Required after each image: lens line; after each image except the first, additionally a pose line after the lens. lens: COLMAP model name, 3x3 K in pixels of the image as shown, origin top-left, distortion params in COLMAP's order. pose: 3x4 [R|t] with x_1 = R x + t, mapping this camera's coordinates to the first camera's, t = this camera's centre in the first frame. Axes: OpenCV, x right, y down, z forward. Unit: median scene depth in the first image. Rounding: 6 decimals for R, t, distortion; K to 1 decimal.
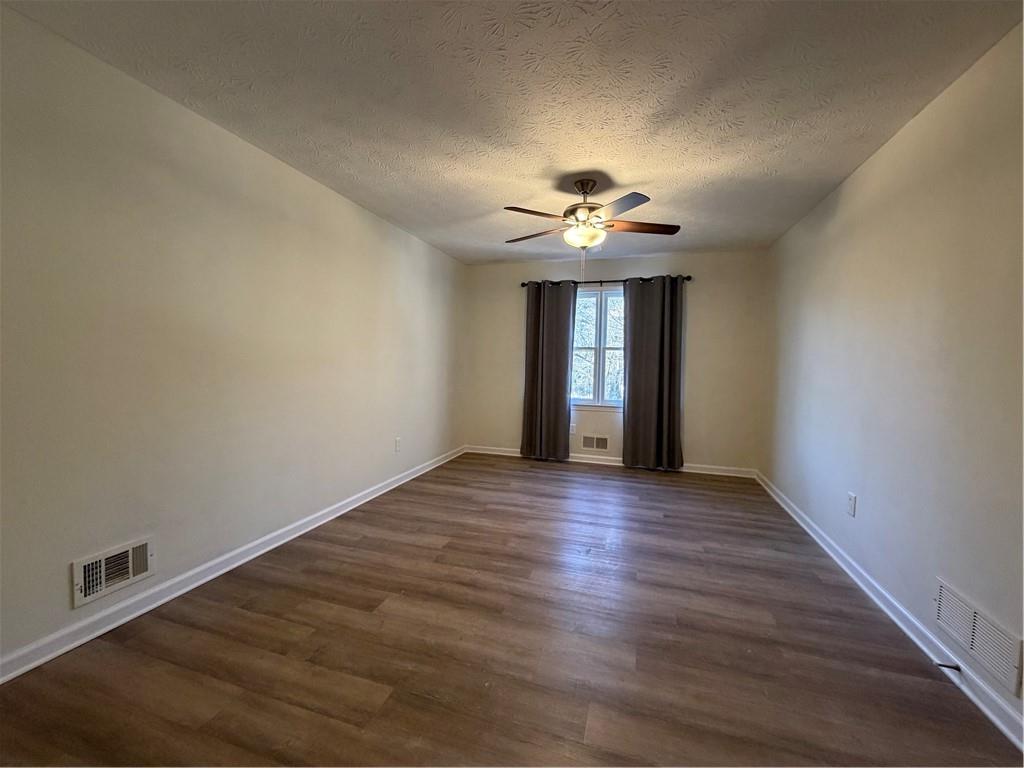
lens RADIAL K [[408.7, 0, 516.7], [0, 408.7, 376.9], [0, 0, 1]] dist [0.003749, 0.000116]
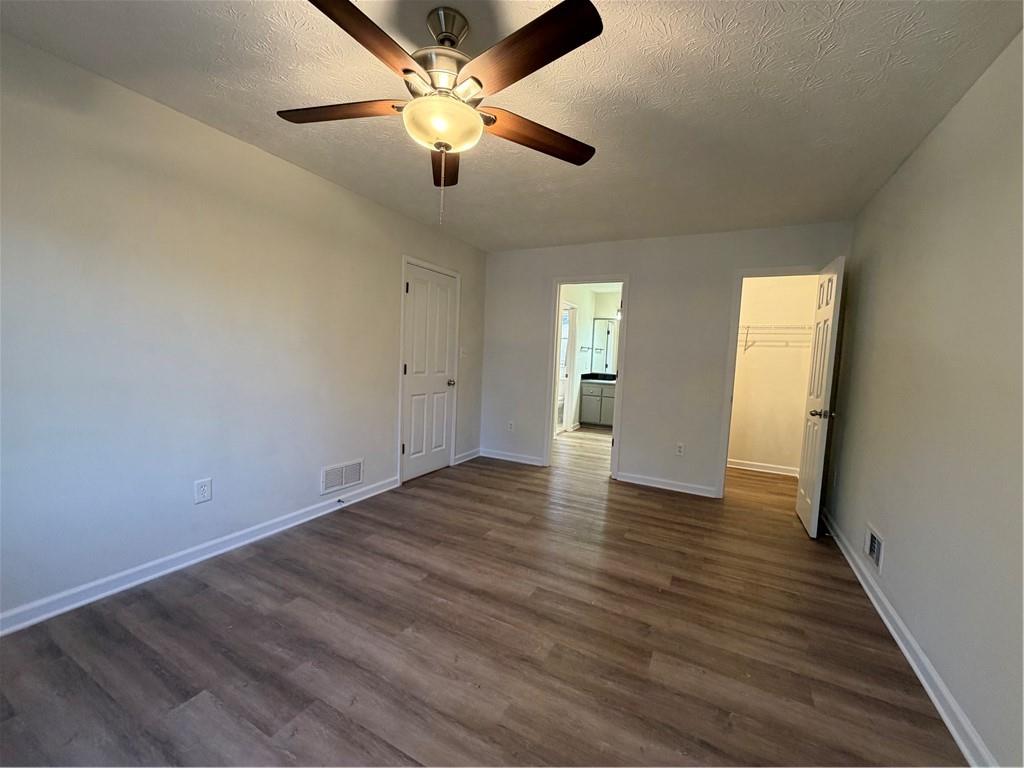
lens RADIAL K [[408.7, 0, 512.2], [0, 408.7, 385.5], [0, 0, 1]] dist [0.003749, 0.000116]
pose [[-0.981674, -0.081059, 0.172467, -0.039775], [-0.060836, 0.990971, 0.119482, -0.093668], [-0.180595, 0.106800, -0.977742, 1.820588]]
